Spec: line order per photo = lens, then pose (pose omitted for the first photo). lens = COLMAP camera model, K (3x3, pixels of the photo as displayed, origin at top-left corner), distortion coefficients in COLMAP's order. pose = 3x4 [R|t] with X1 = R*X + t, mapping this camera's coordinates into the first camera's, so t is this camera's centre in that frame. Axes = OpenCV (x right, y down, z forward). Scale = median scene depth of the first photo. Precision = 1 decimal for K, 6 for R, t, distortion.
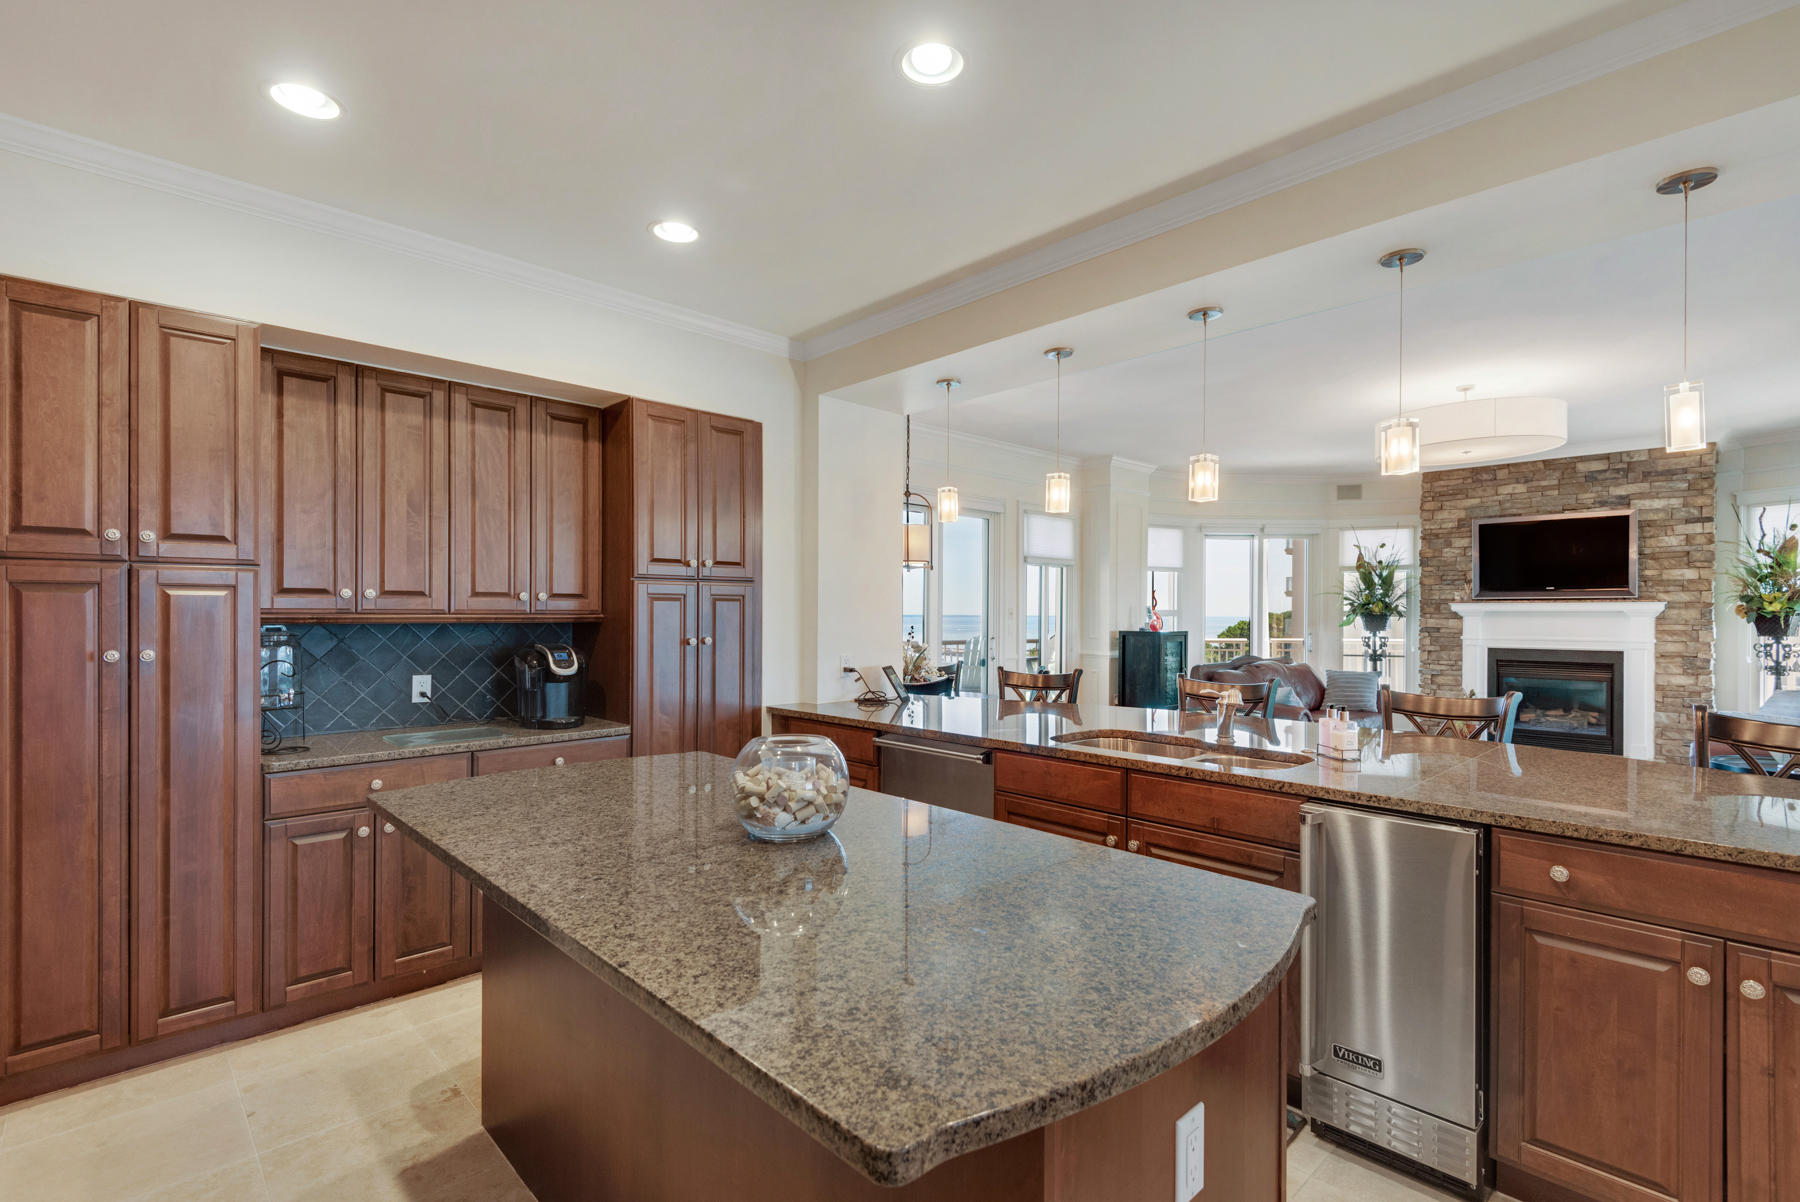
lens RADIAL K [[797.6, 0, 897.2], [0, 797.6, 610.6], [0, 0, 1]] dist [-0.009988, -0.001836]
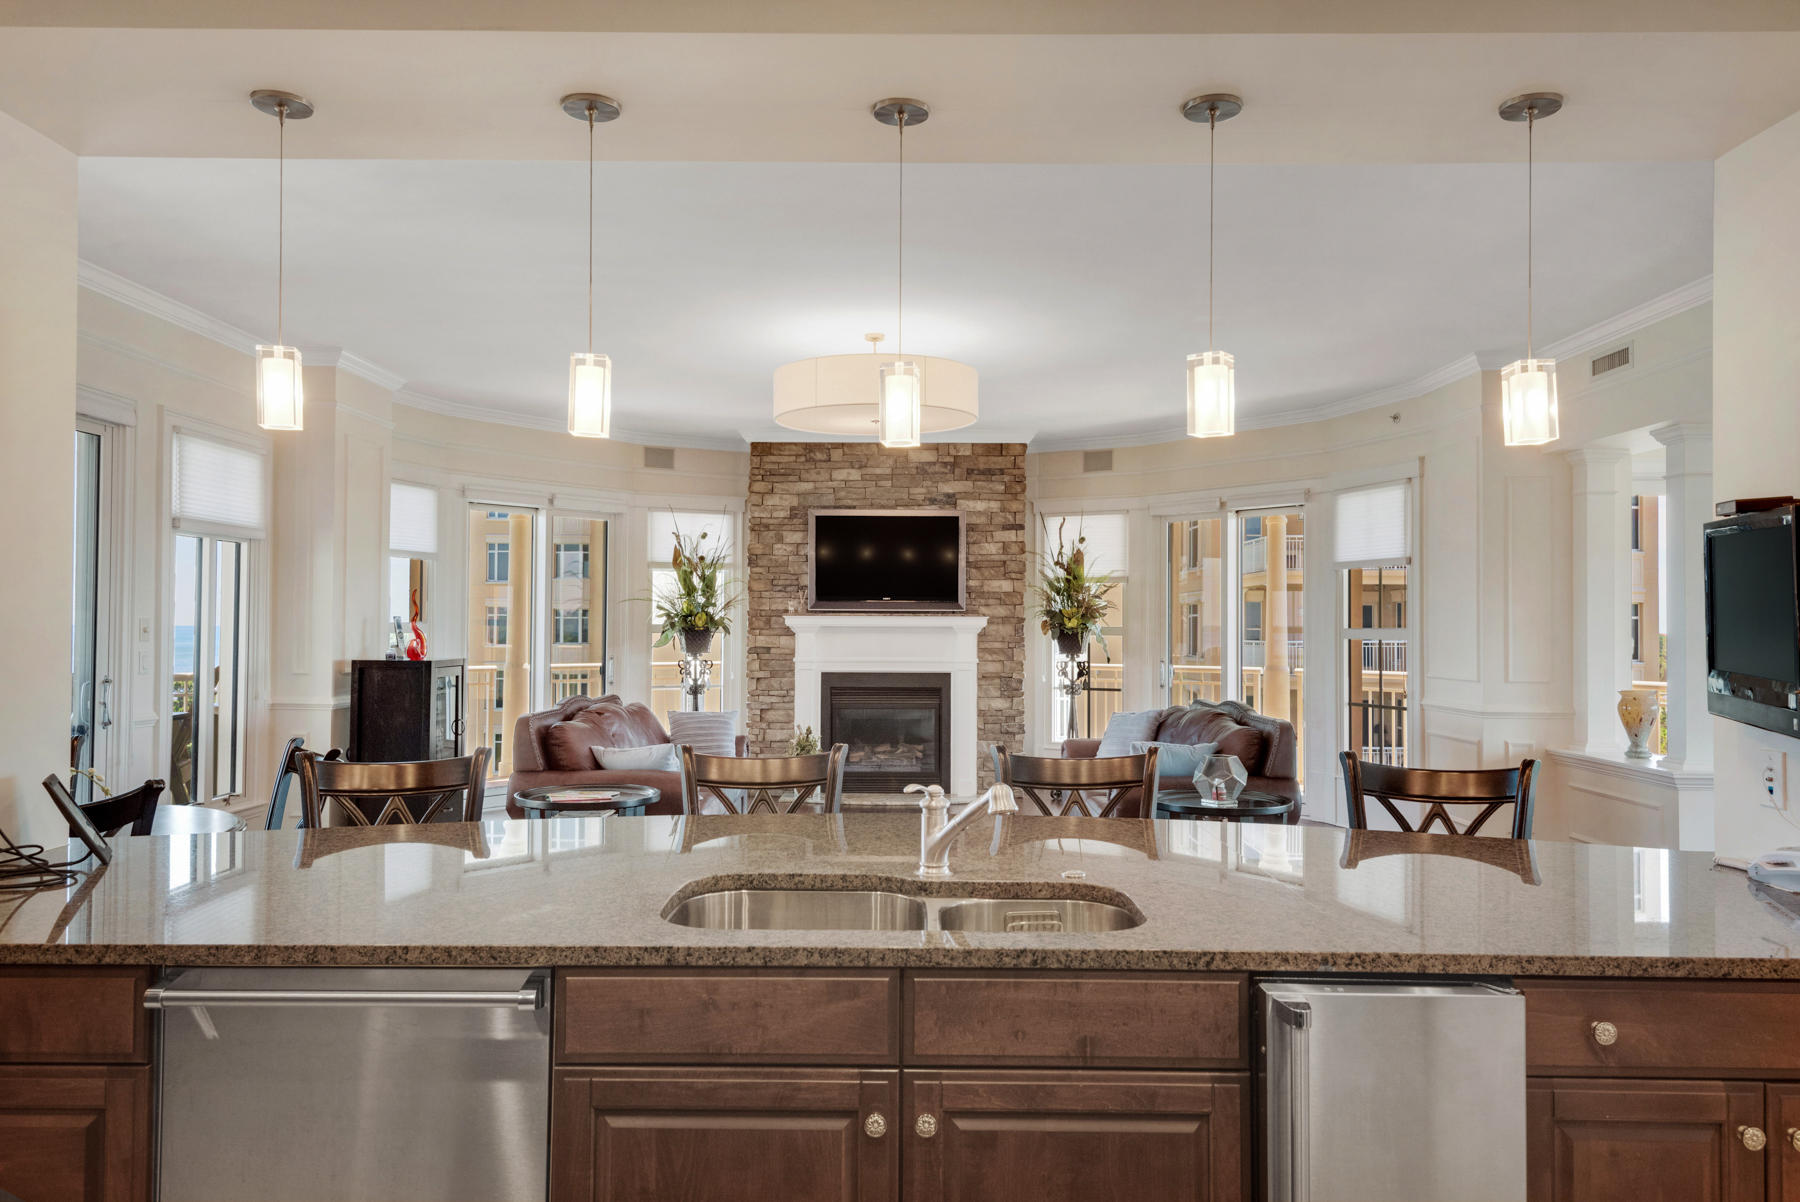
lens RADIAL K [[1199.5, 0, 900.0], [0, 1199.5, 606.1], [0, 0, 1]] dist [0.027677, -0.007845]
pose [[0.701597, 0.013886, 0.712439, -0.060036], [-0.006210, 0.999891, -0.013373, -0.003940], [-0.712547, 0.004958, 0.701607, 0.115871]]
